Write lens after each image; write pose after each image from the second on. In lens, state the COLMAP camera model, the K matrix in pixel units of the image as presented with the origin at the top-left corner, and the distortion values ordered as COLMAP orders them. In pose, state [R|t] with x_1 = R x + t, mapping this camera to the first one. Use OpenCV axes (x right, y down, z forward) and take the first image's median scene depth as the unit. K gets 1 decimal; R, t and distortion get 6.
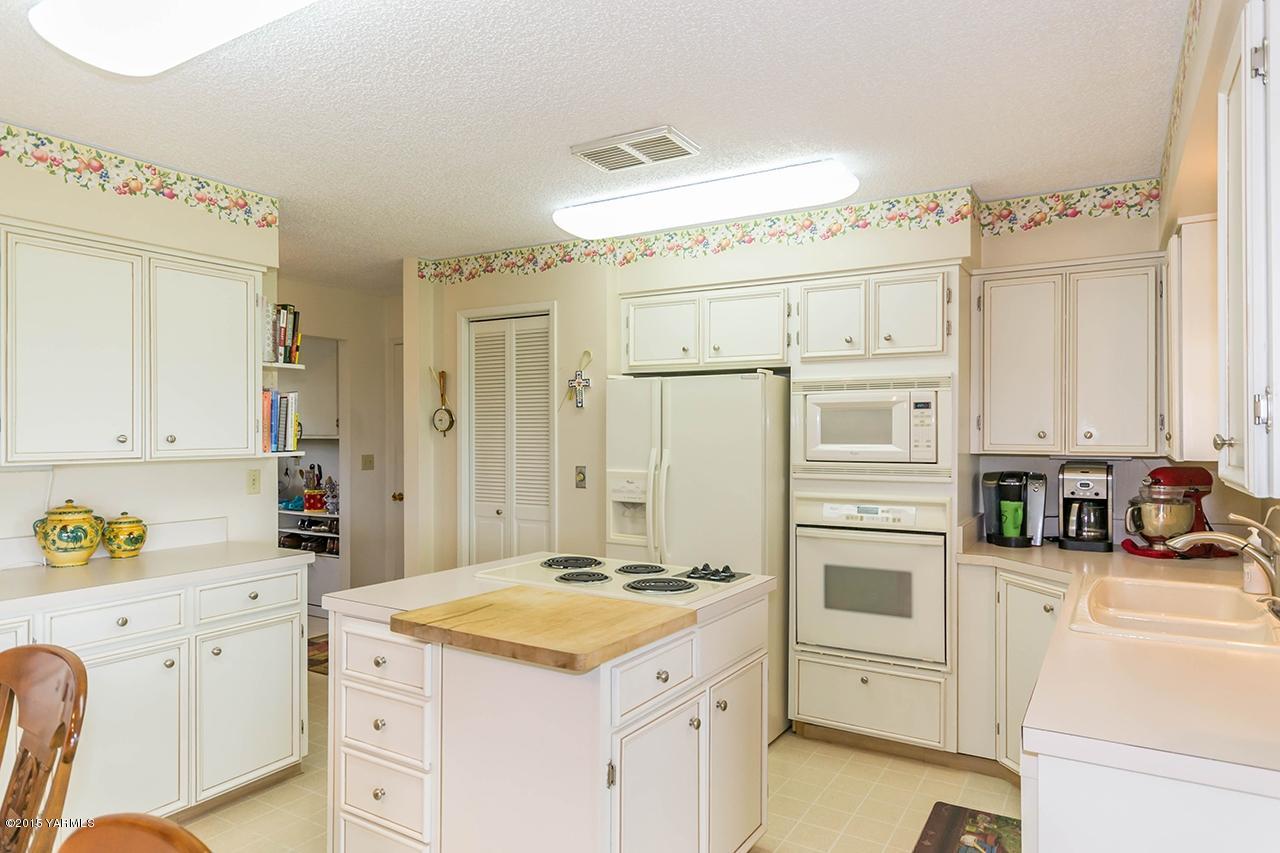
lens RADIAL K [[792.1, 0, 628.0], [0, 792.1, 426.2], [0, 0, 1]] dist [0.000256, 0.001167]
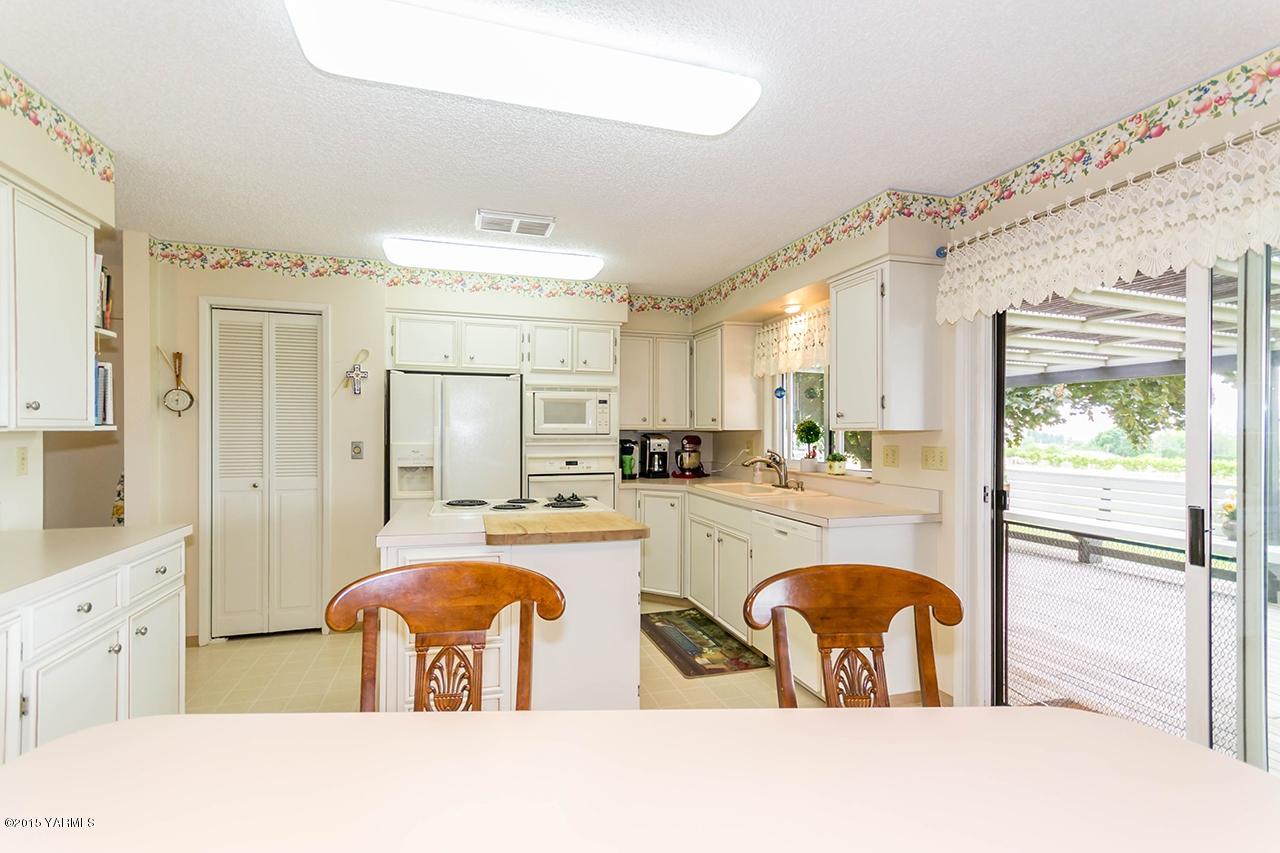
lens RADIAL K [[594.4, 0, 631.4], [0, 594.4, 428.9], [0, 0, 1]] dist [0.002960, 0.003265]
pose [[0.653956, 0.004596, 0.756519, -0.566101], [-0.007409, 0.999972, 0.000329, 0.031875], [-0.756497, -0.005820, 0.653972, 0.076942]]
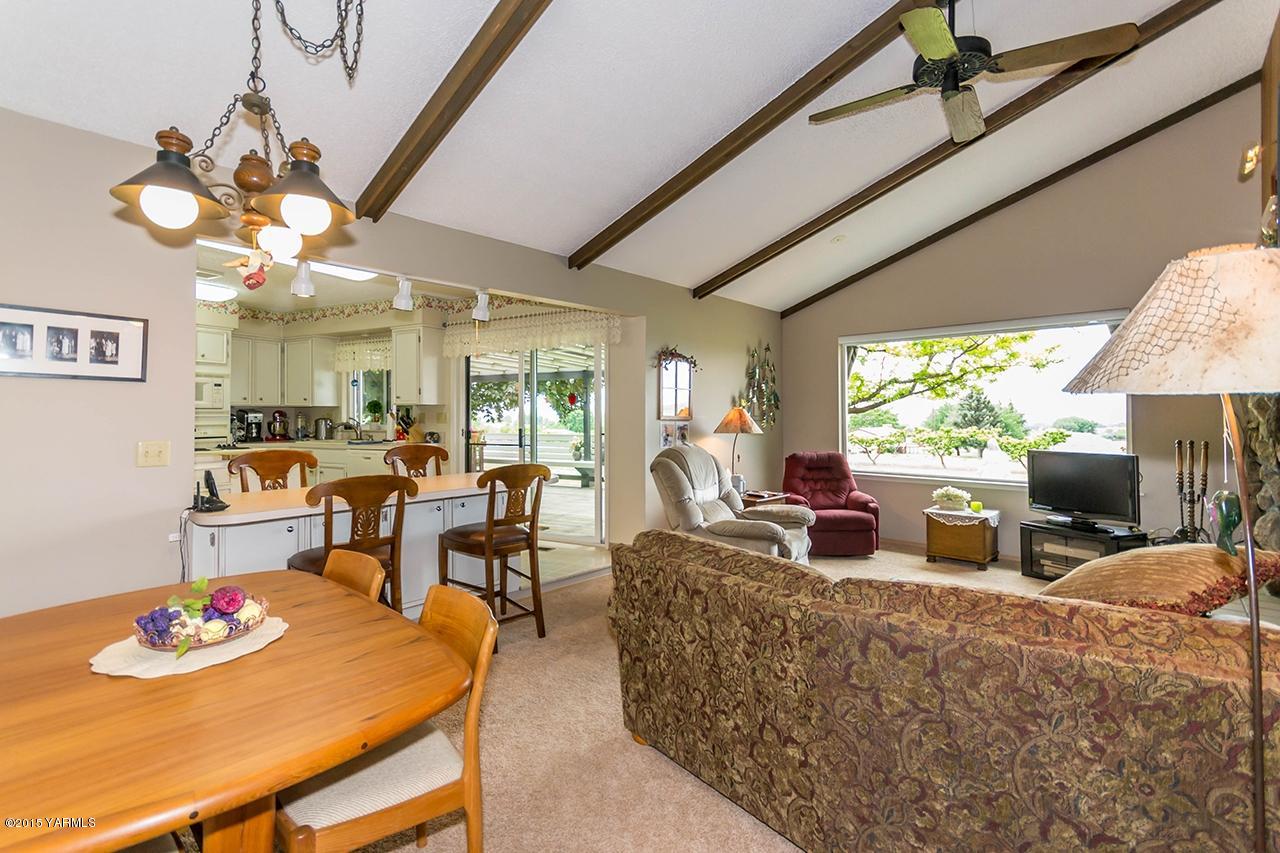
lens RADIAL K [[594.4, 0, 638.2], [0, 594.4, 409.5], [0, 0, 1]] dist [0.002960, 0.003265]
pose [[-0.066521, 0.007626, 0.997756, -1.481966], [-0.004177, 0.999960, -0.007922, 0.055616], [-0.997776, -0.004695, -0.066487, -0.167147]]
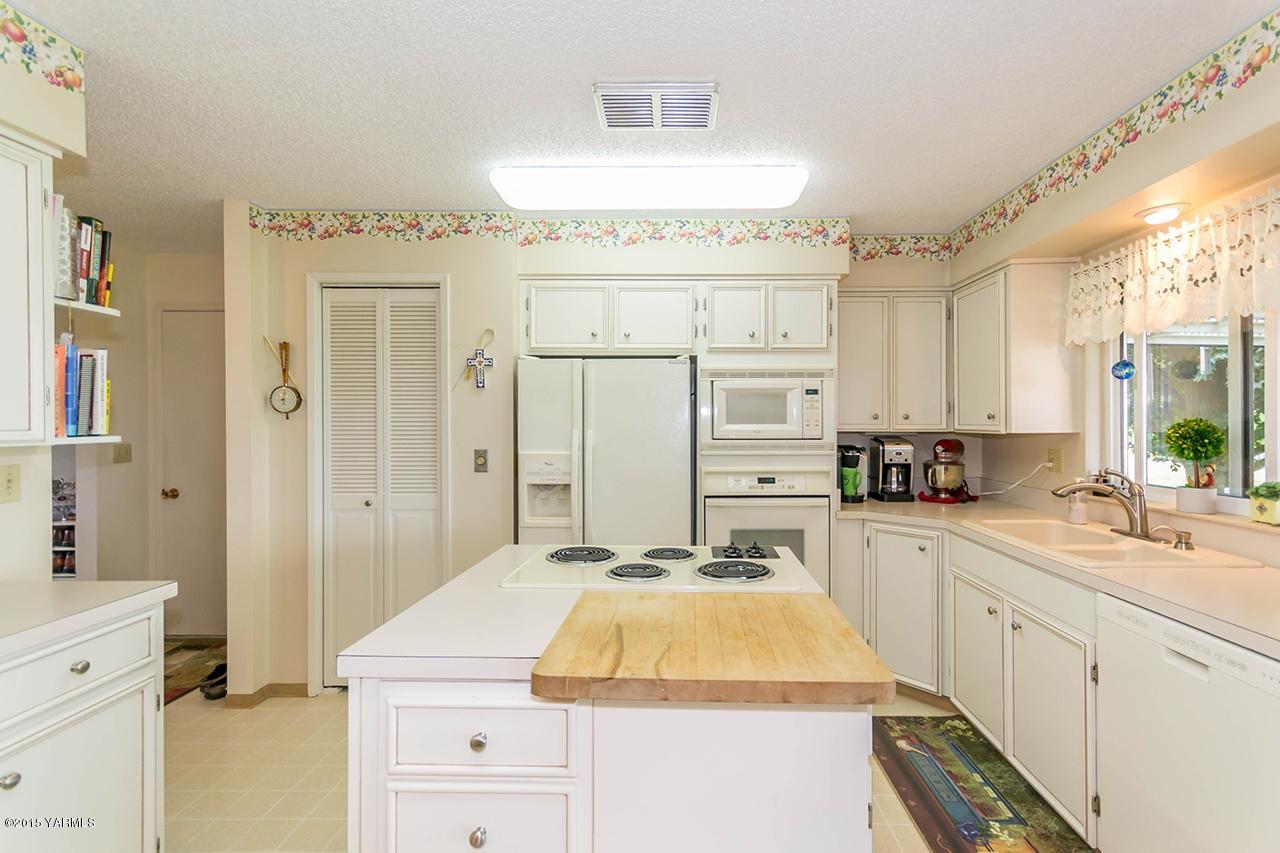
lens RADIAL K [[594.4, 0, 666.0], [0, 594.4, 421.9], [0, 0, 1]] dist [0.002960, 0.003265]
pose [[0.855046, 0.001490, 0.518550, -0.281842], [-0.003165, 0.999992, 0.002344, 0.017625], [-0.518542, -0.003645, 0.855044, 0.317612]]
